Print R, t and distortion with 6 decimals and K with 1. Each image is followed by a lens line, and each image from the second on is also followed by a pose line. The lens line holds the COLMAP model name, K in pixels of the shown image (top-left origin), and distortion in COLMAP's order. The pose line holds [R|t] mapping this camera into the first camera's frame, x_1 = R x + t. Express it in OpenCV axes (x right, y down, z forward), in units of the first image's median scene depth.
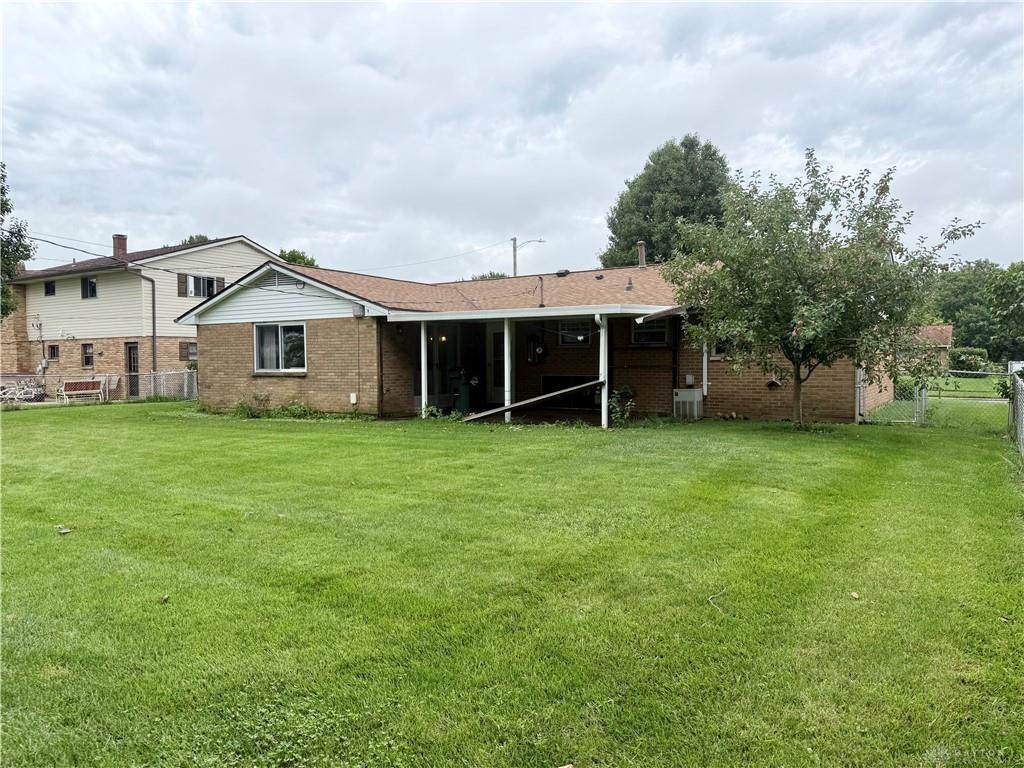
lens RADIAL K [[700.6, 0, 512.0], [0, 700.6, 384.0], [0, 0, 1]] dist [0.053651, -0.065422]
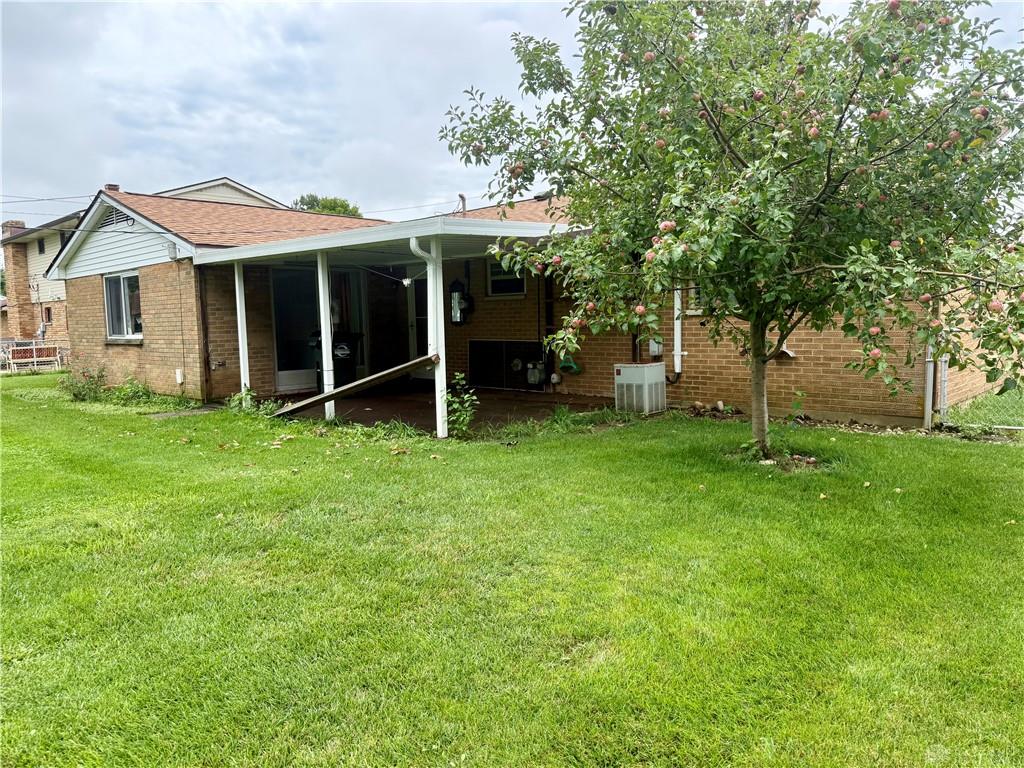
lens RADIAL K [[708.2, 0, 512.9], [0, 708.2, 337.2], [0, 0, 1]] dist [0.037194, -0.042295]
pose [[0.982827, -0.009352, -0.184294, 0.224050], [0.007705, 0.999924, -0.009652, -0.008891], [0.184371, 0.008066, 0.982824, 0.328138]]
